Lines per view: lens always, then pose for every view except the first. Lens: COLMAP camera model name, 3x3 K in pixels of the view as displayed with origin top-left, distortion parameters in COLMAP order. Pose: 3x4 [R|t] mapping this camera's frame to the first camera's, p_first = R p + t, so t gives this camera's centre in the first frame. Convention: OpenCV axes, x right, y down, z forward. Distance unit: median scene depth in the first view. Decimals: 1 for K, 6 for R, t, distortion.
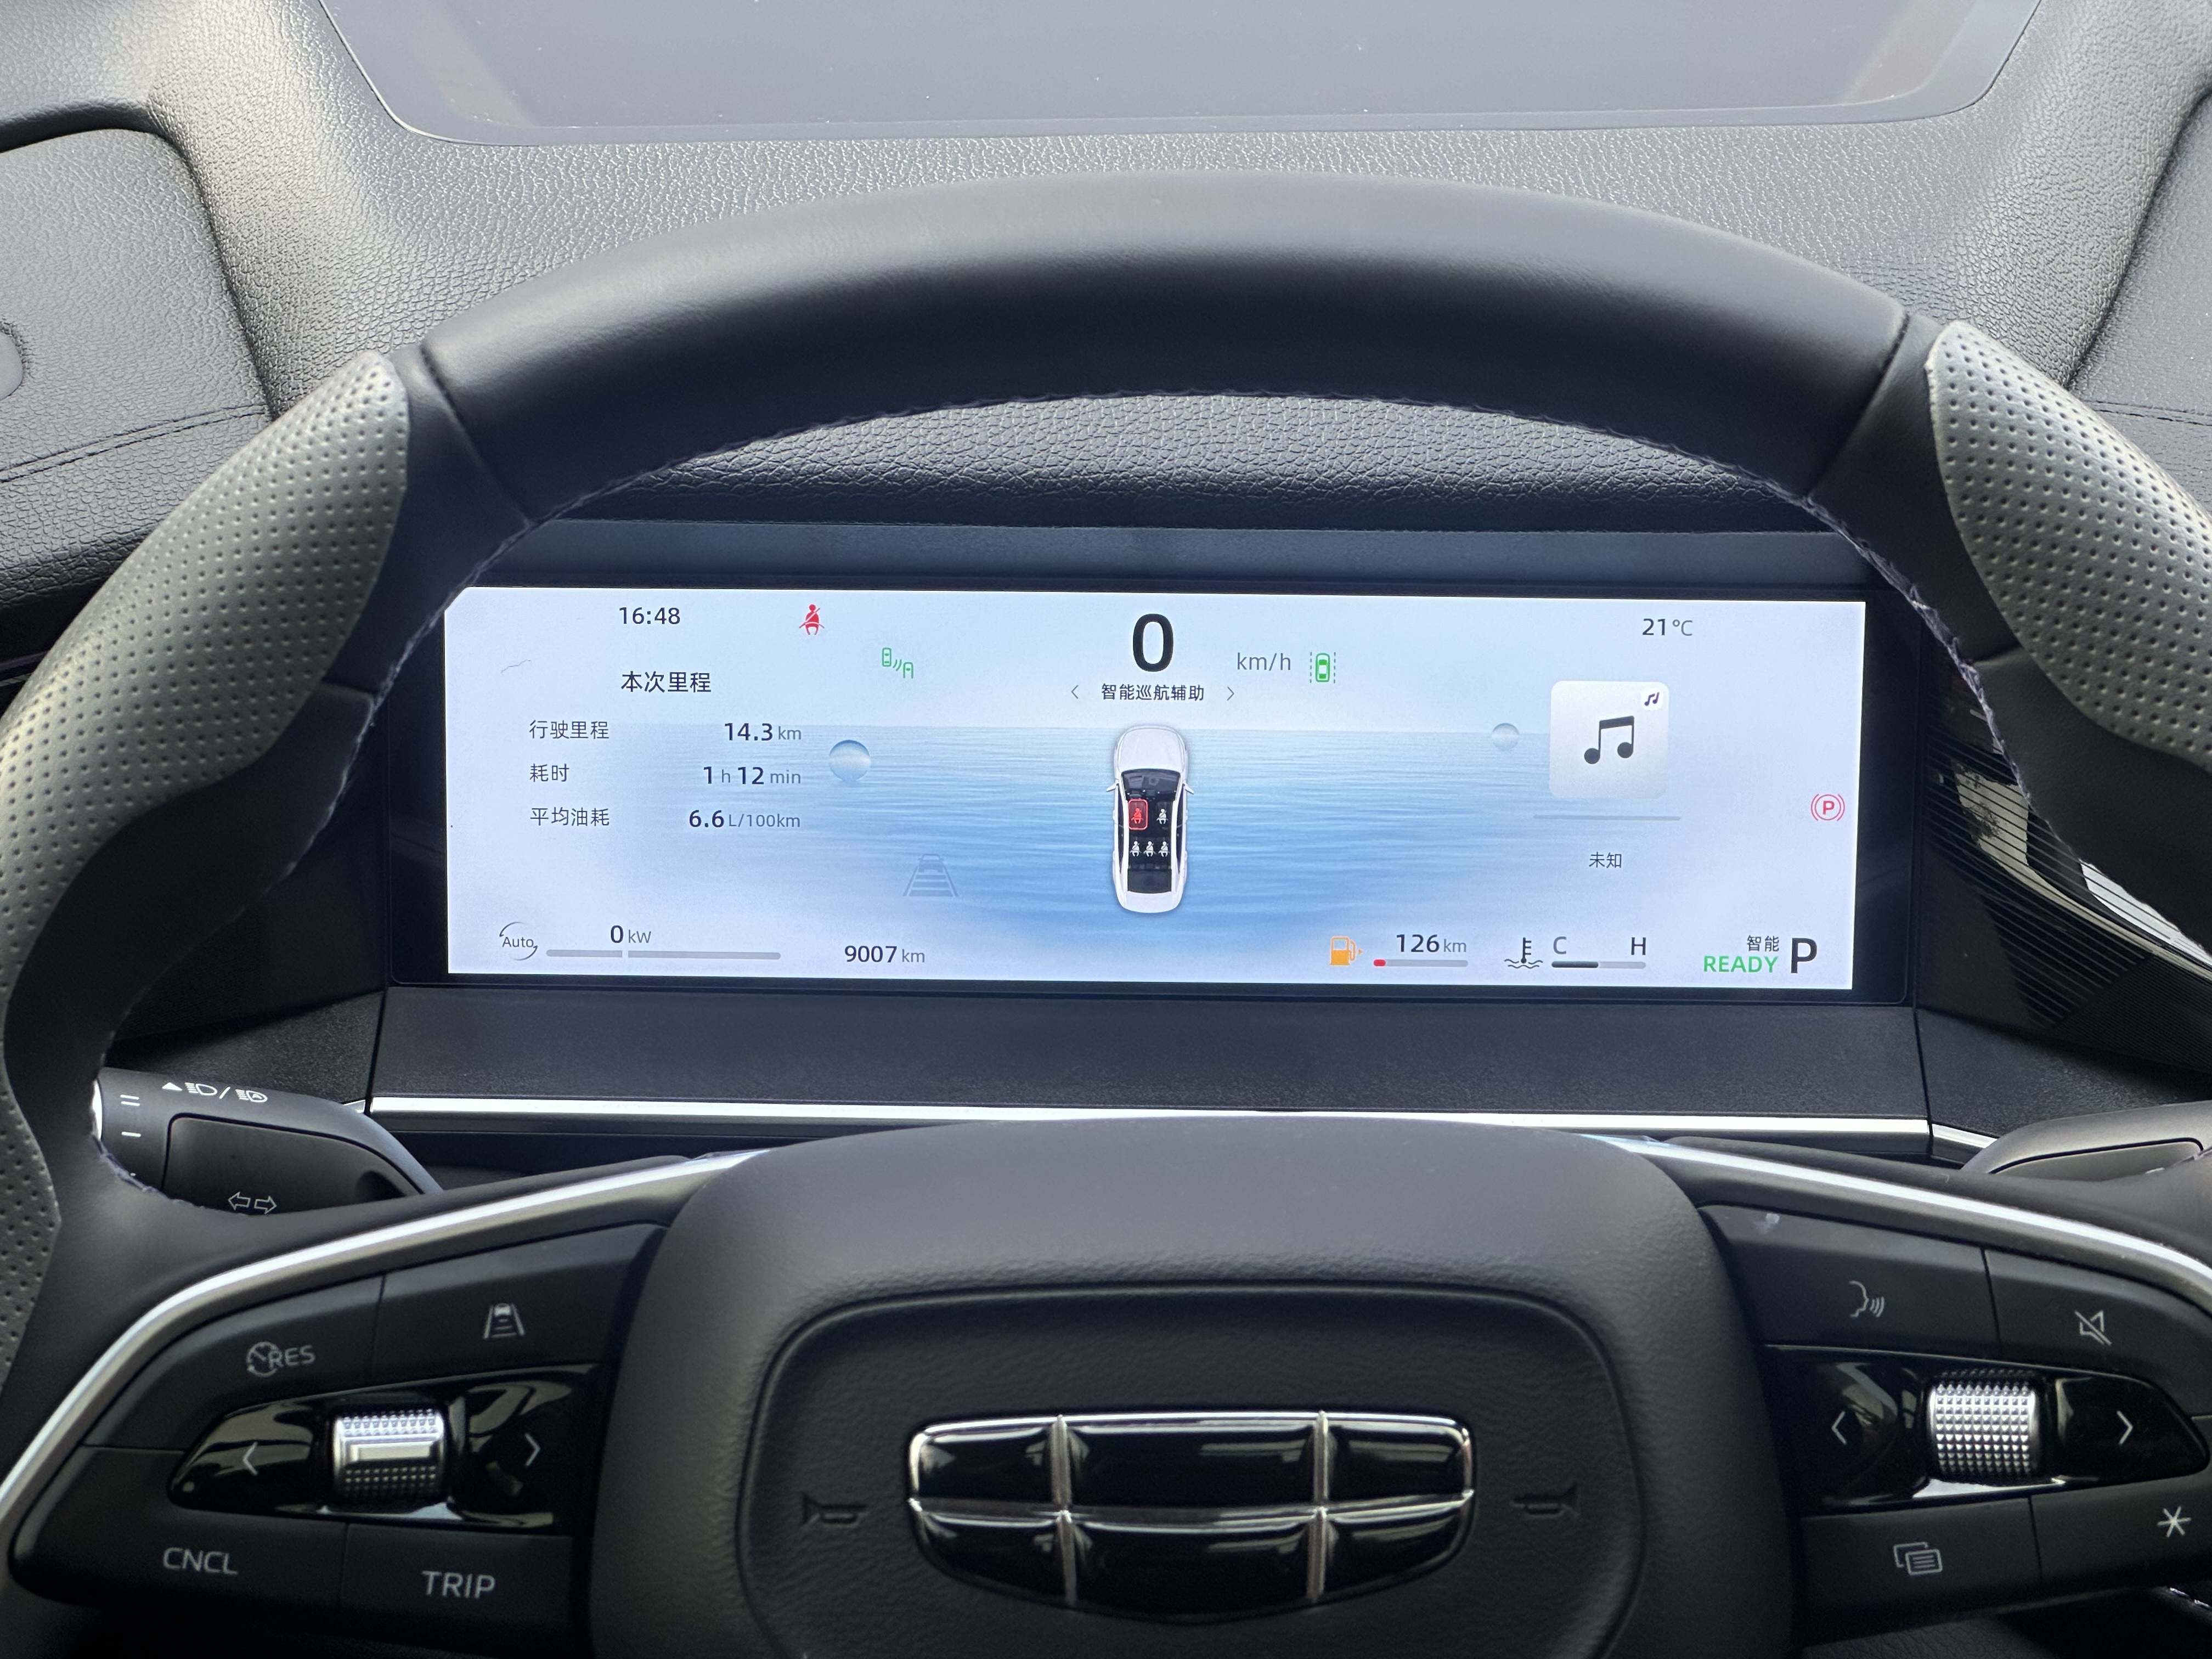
lens RADIAL K [[5060.9, 0, 1106.0], [0, 5060.9, 829.5], [0, 0, 1]] dist [-0.440231, 10.084151]
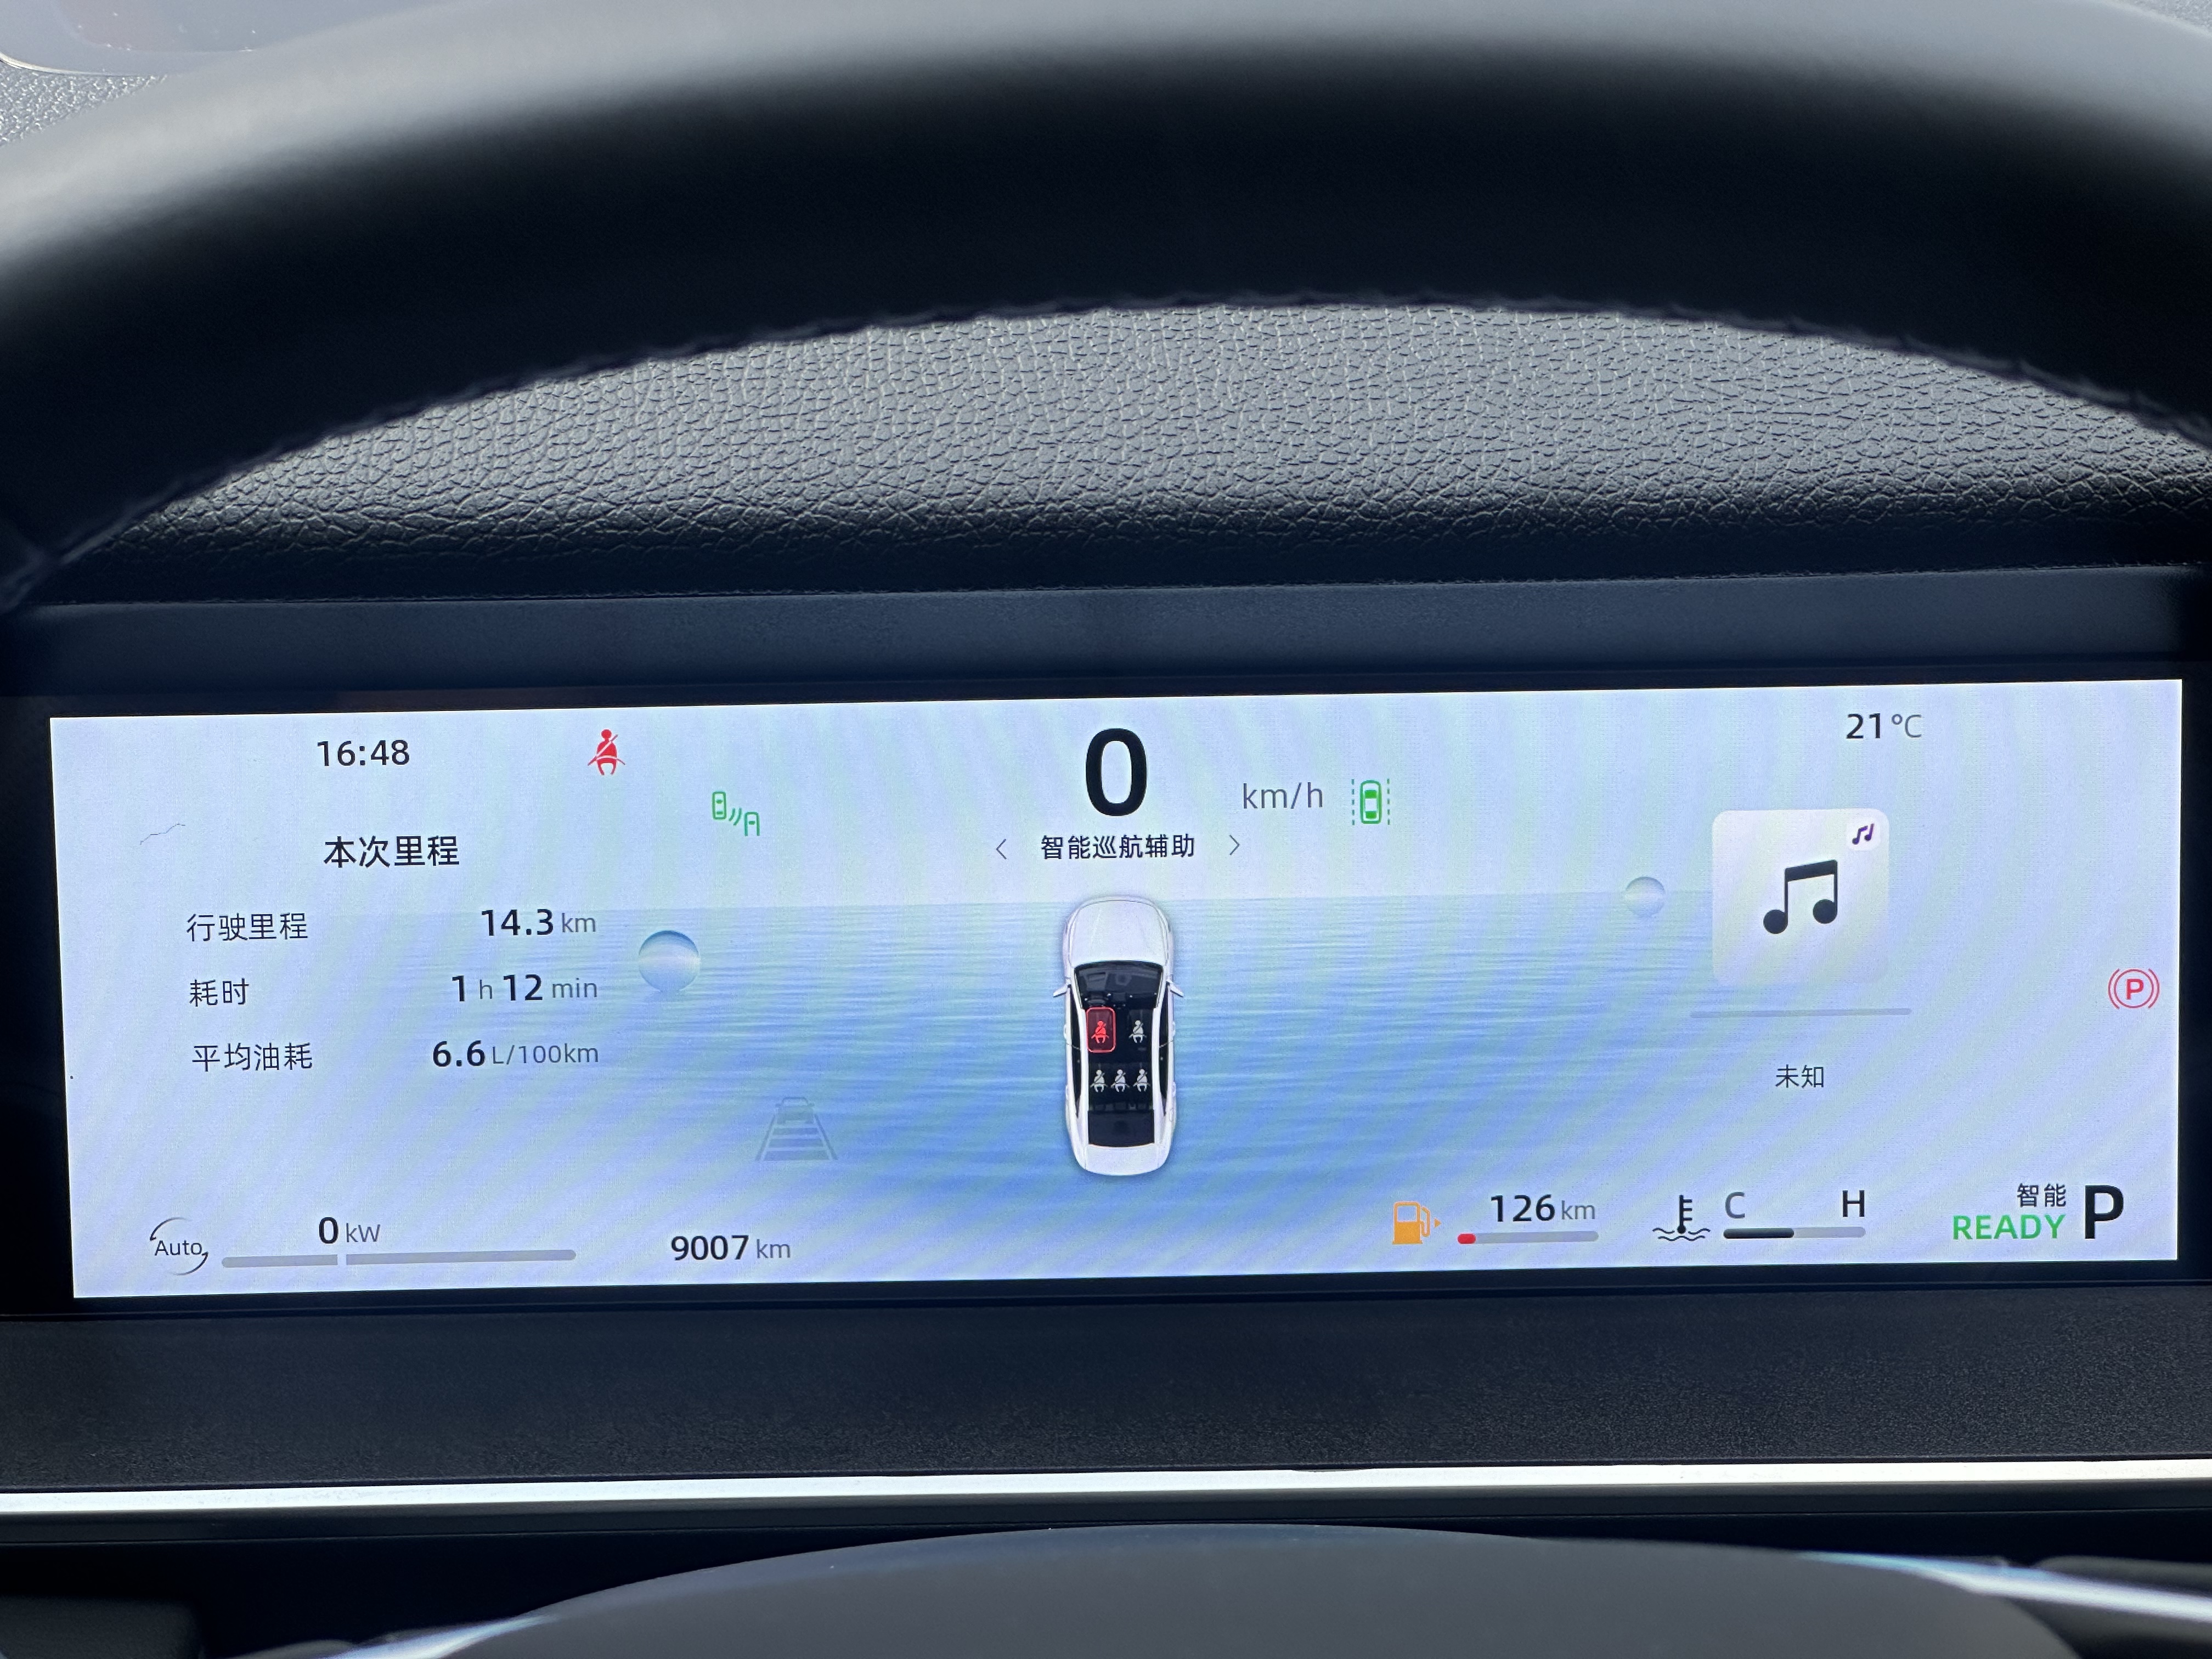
lens RADIAL K [[5060.9, 0, 1106.0], [0, 5060.9, 829.5], [0, 0, 1]] dist [-0.440231, 10.084151]
pose [[0.999518, -0.028697, 0.011861, -0.000229], [0.029174, 0.998684, -0.042182, -0.001174], [-0.010635, 0.042508, 0.999040, 0.330730]]
